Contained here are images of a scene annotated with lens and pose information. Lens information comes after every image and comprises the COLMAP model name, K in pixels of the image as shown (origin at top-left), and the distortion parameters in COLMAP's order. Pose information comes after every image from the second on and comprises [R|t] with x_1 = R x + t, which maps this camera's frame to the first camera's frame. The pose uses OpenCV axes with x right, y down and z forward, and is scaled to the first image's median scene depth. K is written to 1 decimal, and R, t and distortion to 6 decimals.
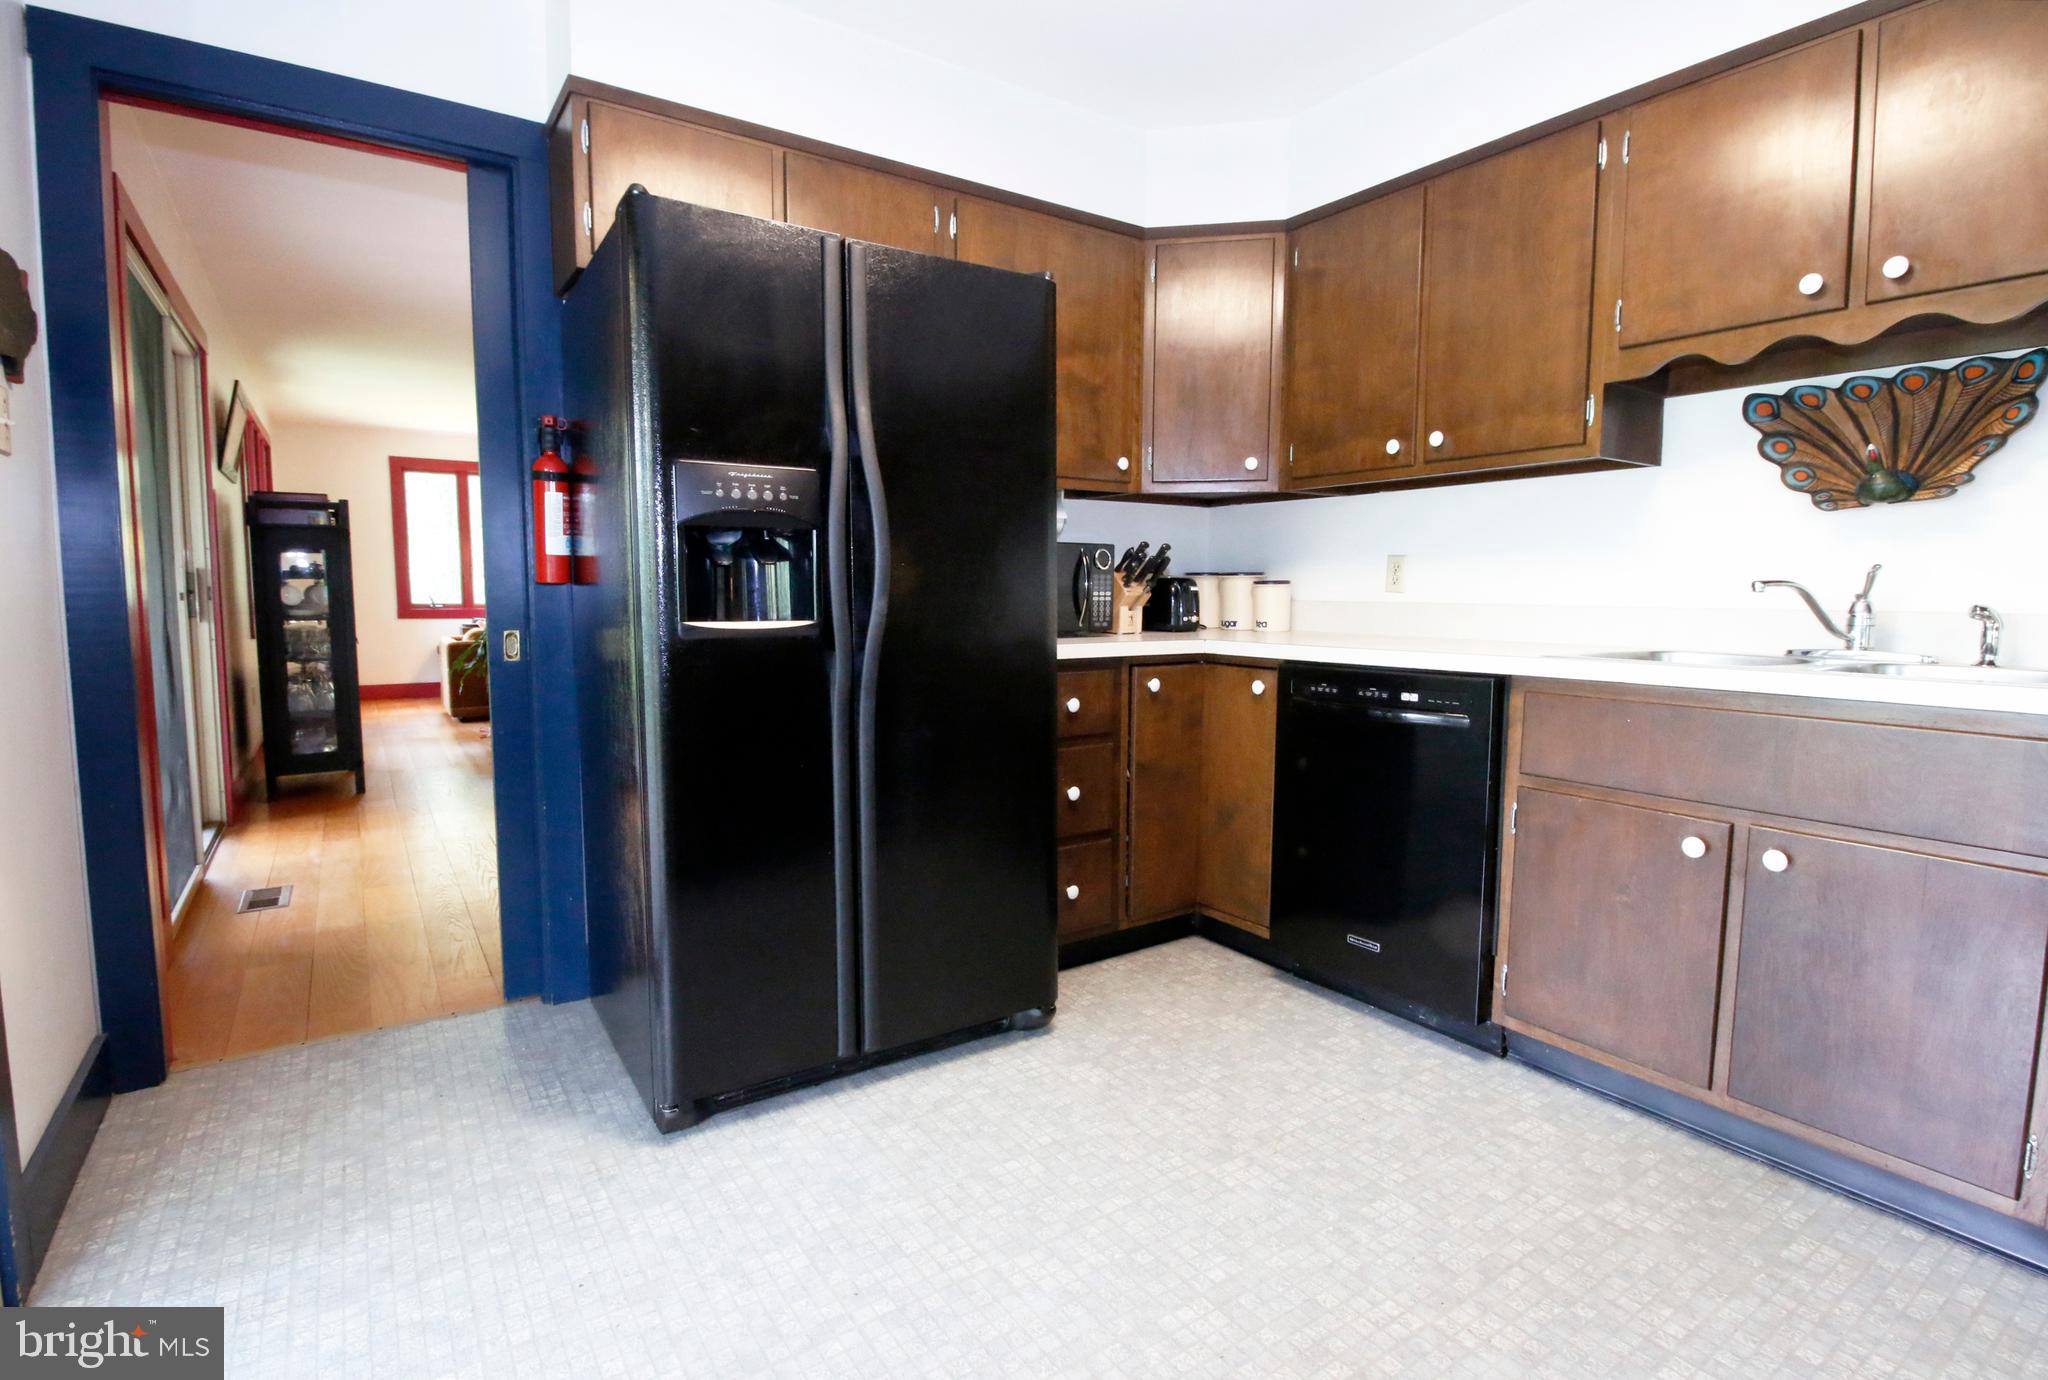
lens RADIAL K [[978.4, 0, 1016.4], [0, 978.4, 687.3], [0, 0, 1]] dist [-0.004554, -0.001971]
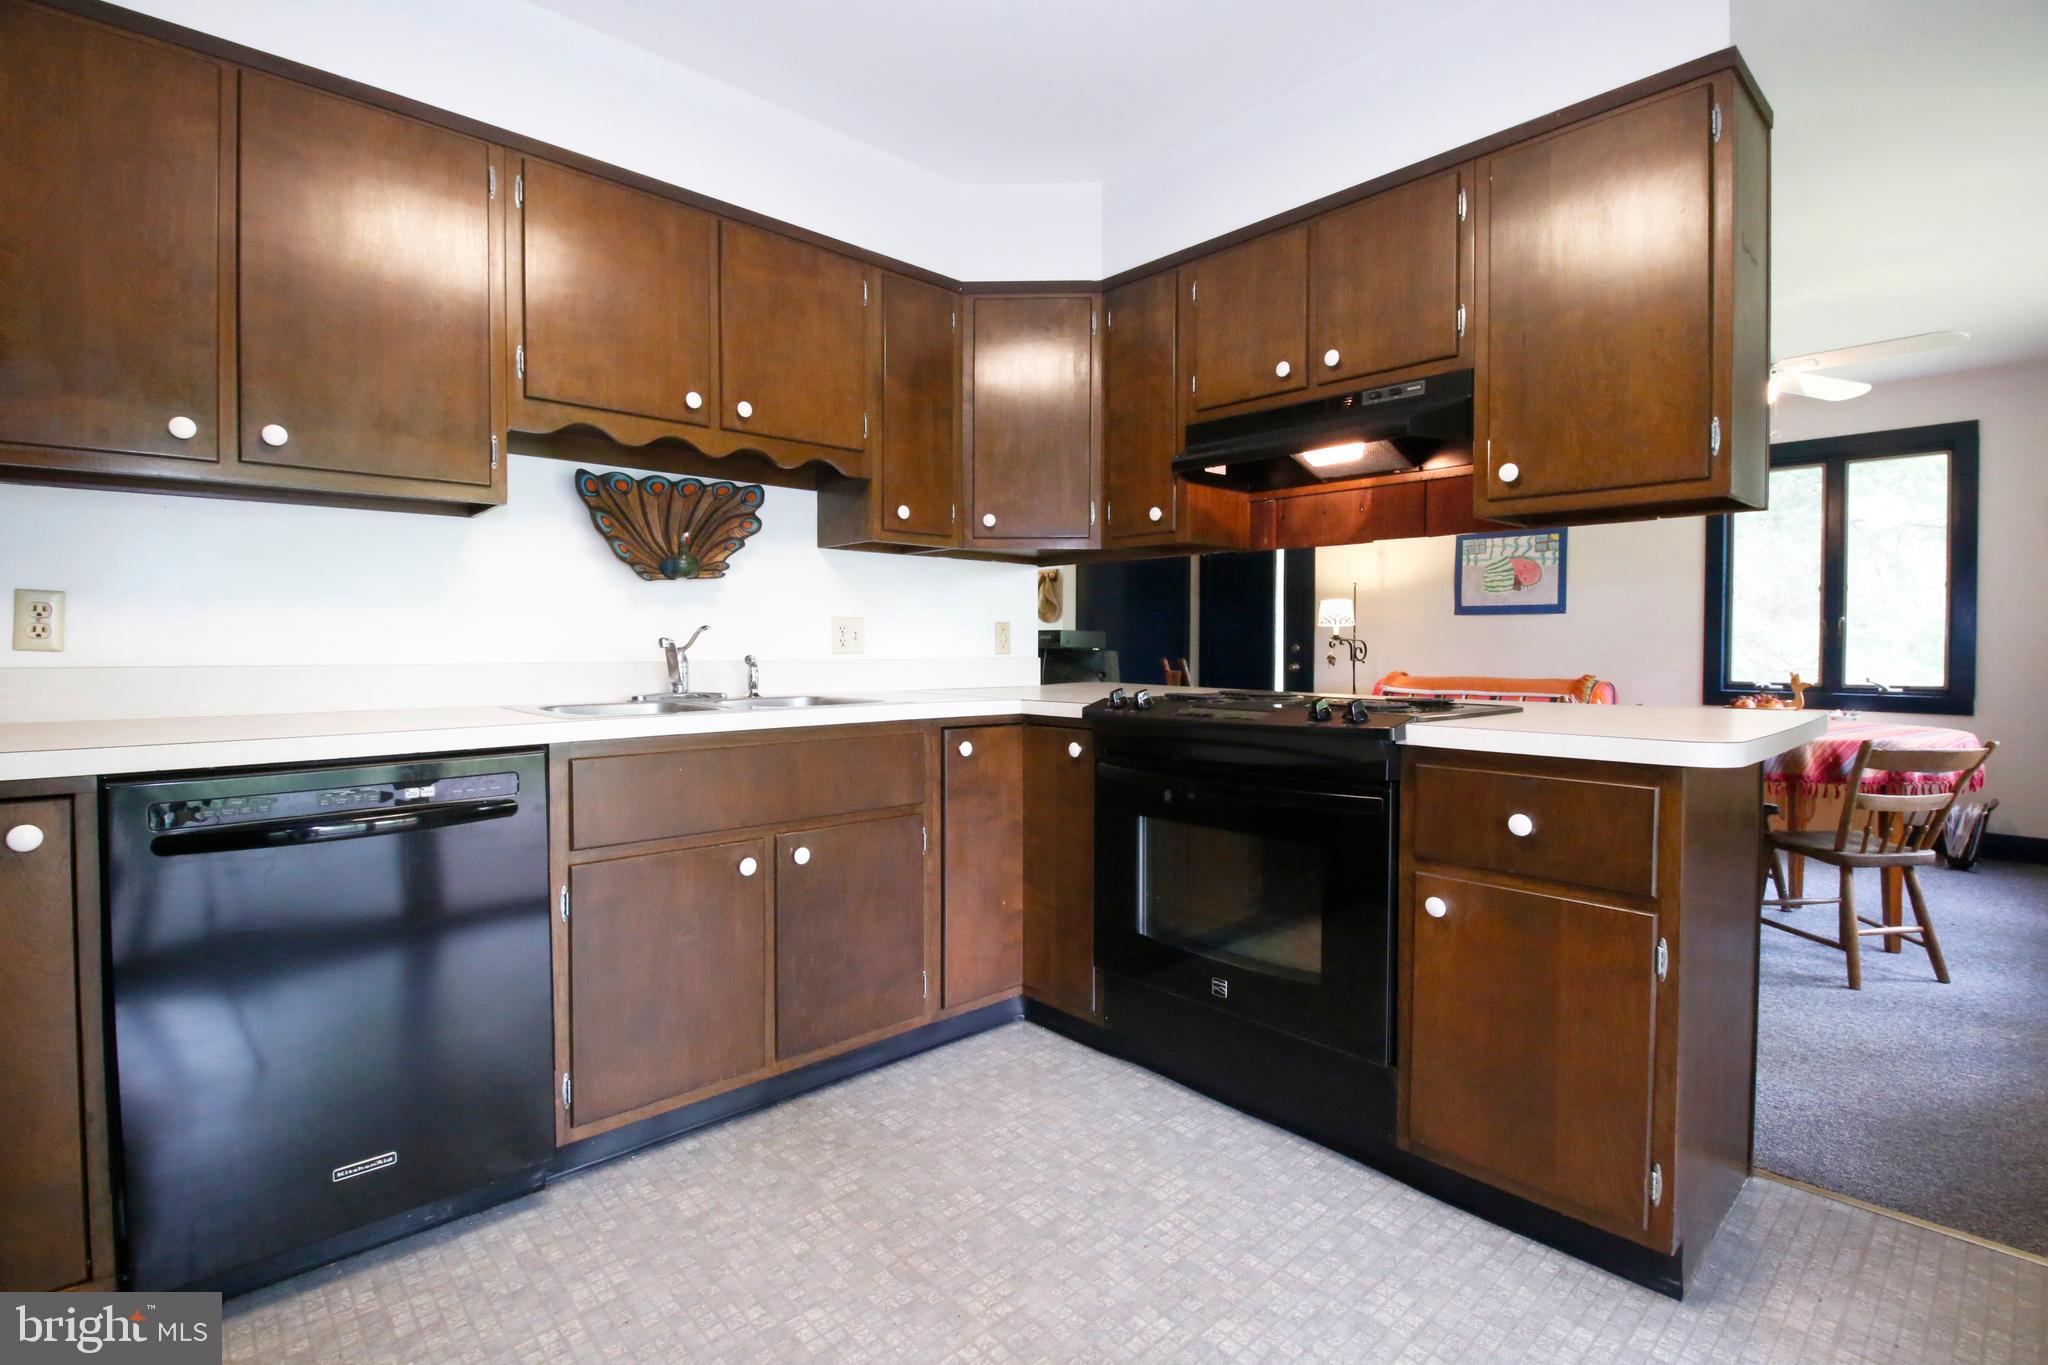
lens RADIAL K [[978.4, 0, 1006.0], [0, 978.4, 666.8], [0, 0, 1]] dist [-0.004554, -0.001971]
pose [[-0.144945, -0.028194, 0.989038, -0.443242], [0.094741, 0.994606, 0.042237, -0.083648], [-0.984893, 0.099824, -0.141492, 0.748478]]
